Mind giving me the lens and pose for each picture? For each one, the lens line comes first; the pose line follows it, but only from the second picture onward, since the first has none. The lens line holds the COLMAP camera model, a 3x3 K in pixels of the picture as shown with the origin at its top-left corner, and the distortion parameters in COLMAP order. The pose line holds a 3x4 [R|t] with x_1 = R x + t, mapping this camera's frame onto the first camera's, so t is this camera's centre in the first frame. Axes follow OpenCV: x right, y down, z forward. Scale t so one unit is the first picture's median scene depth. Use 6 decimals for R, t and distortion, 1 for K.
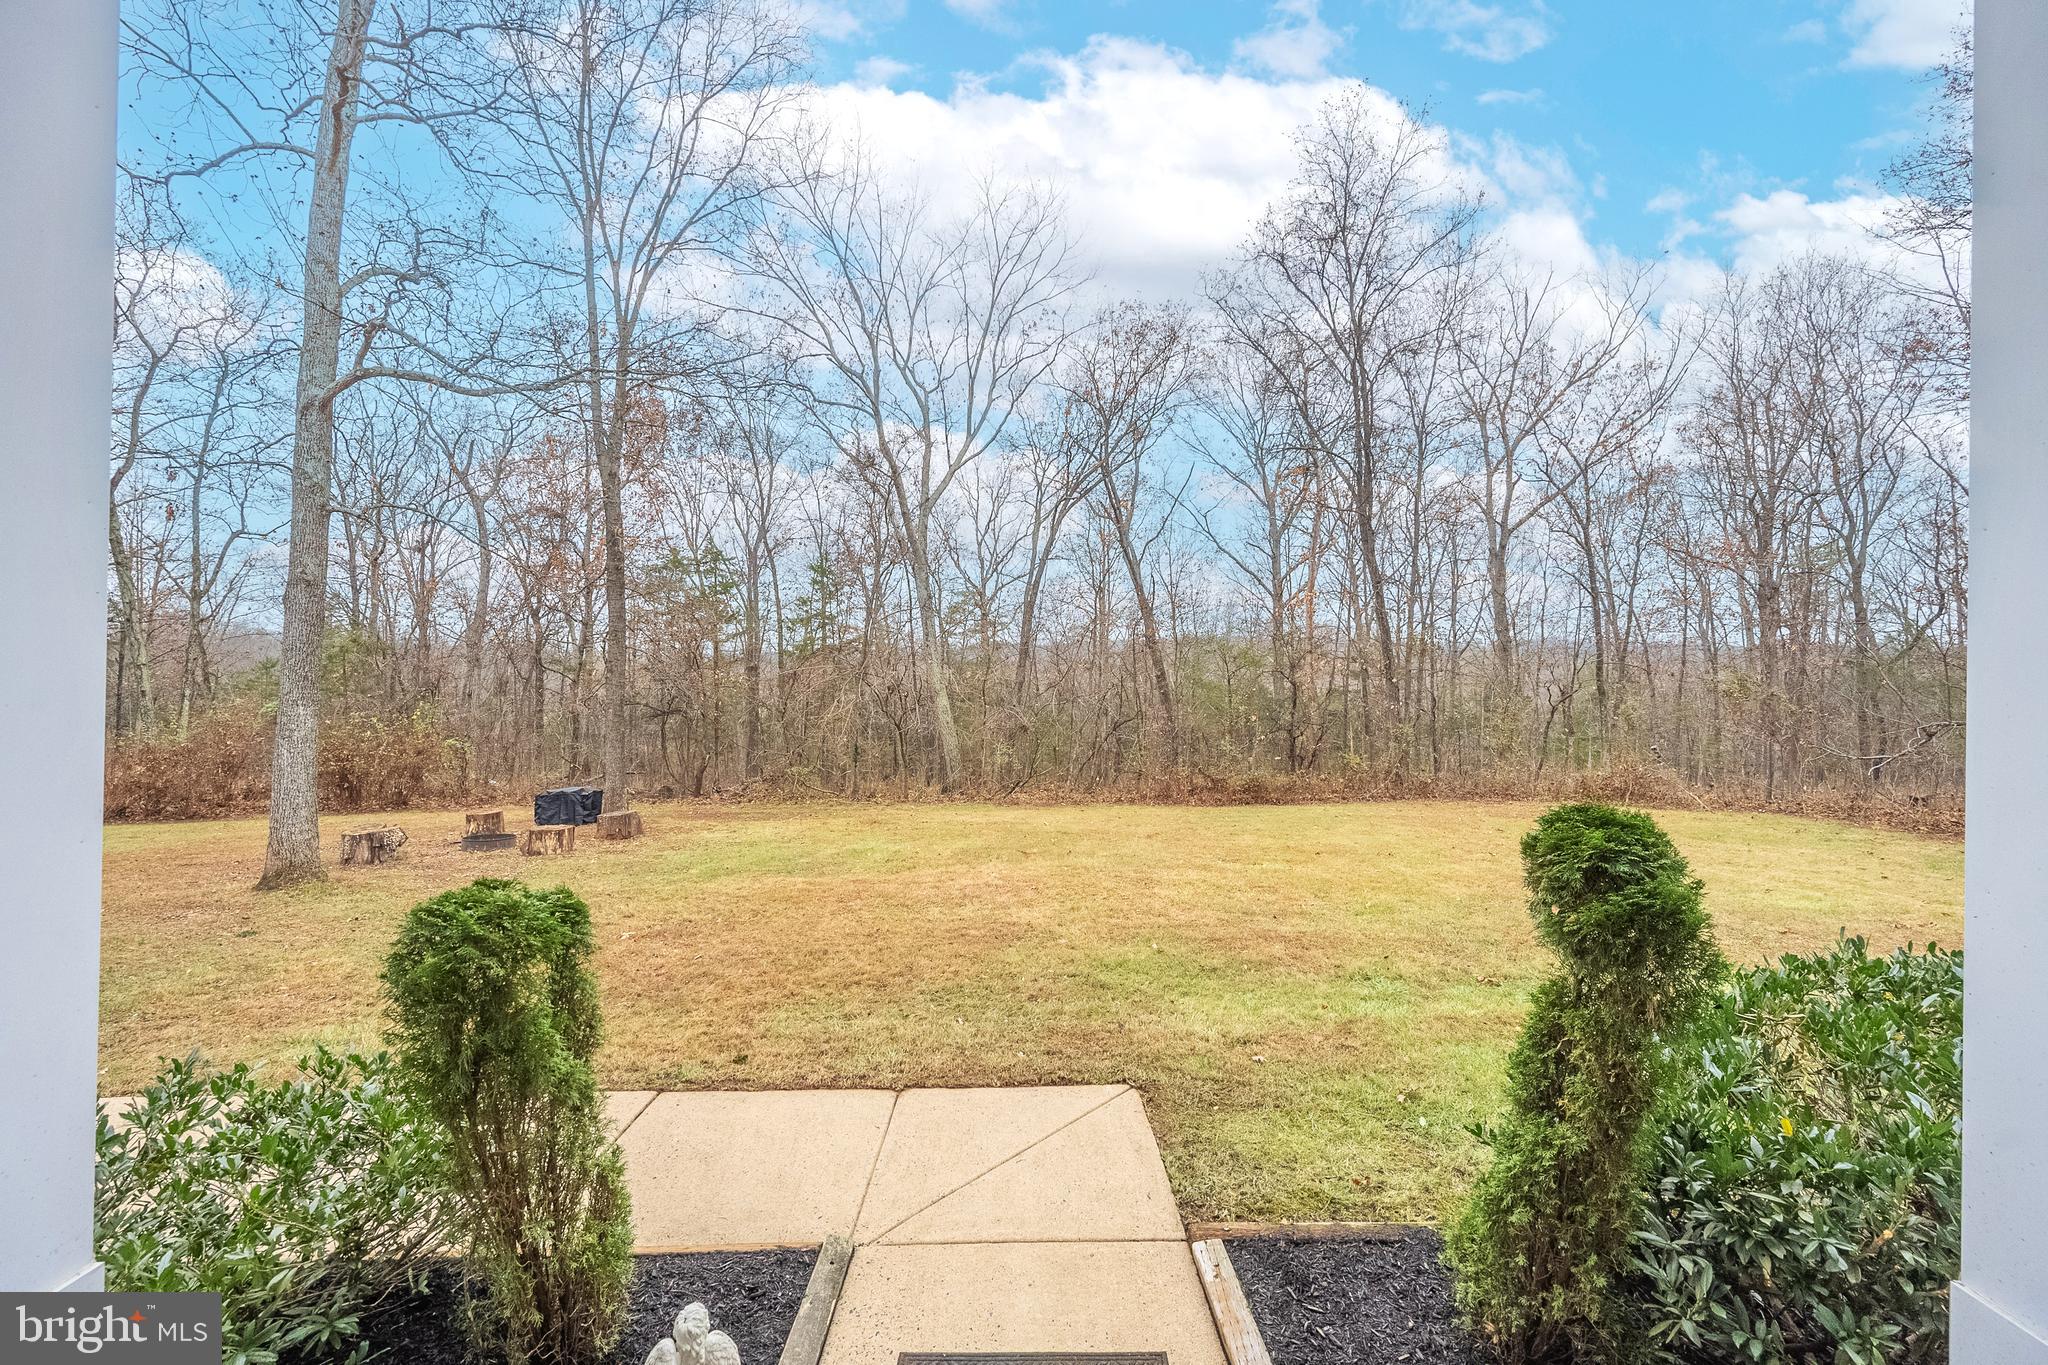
lens RADIAL K [[803.2, 0, 1021.3], [0, 803.2, 685.1], [0, 0, 1]] dist [-0.002401, -0.000105]
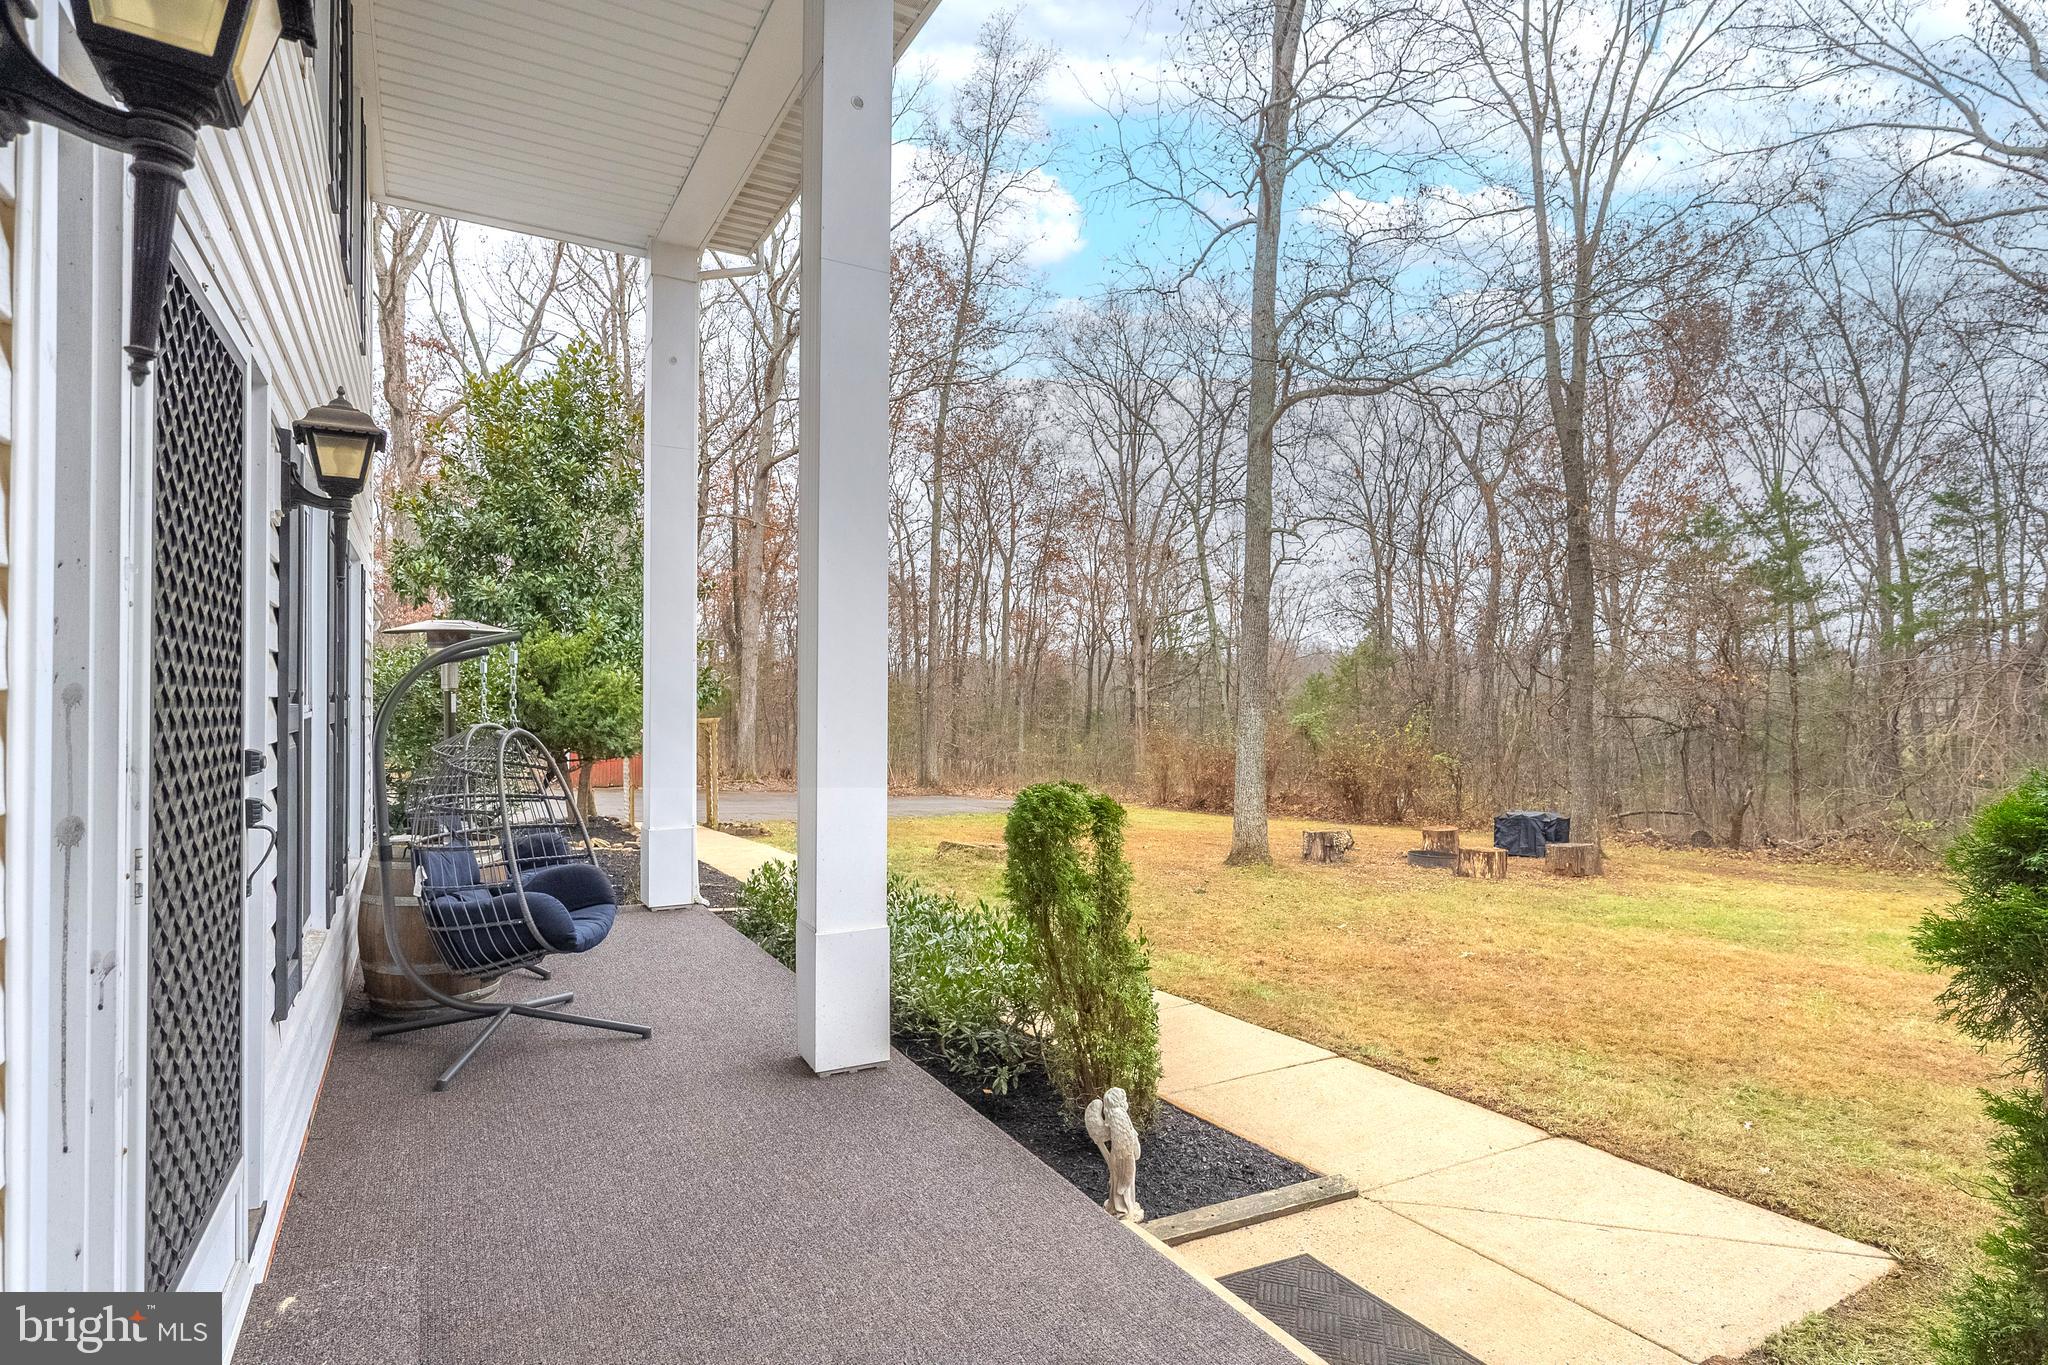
lens RADIAL K [[1047.7, 0, 1029.9], [0, 1047.7, 691.4], [0, 0, 1]] dist [-0.002366, -0.000031]
pose [[0.492049, -0.018342, -0.870374, 0.192250], [0.007978, 0.999831, -0.016559, 0.020312], [0.870531, 0.001204, 0.492112, -0.004304]]
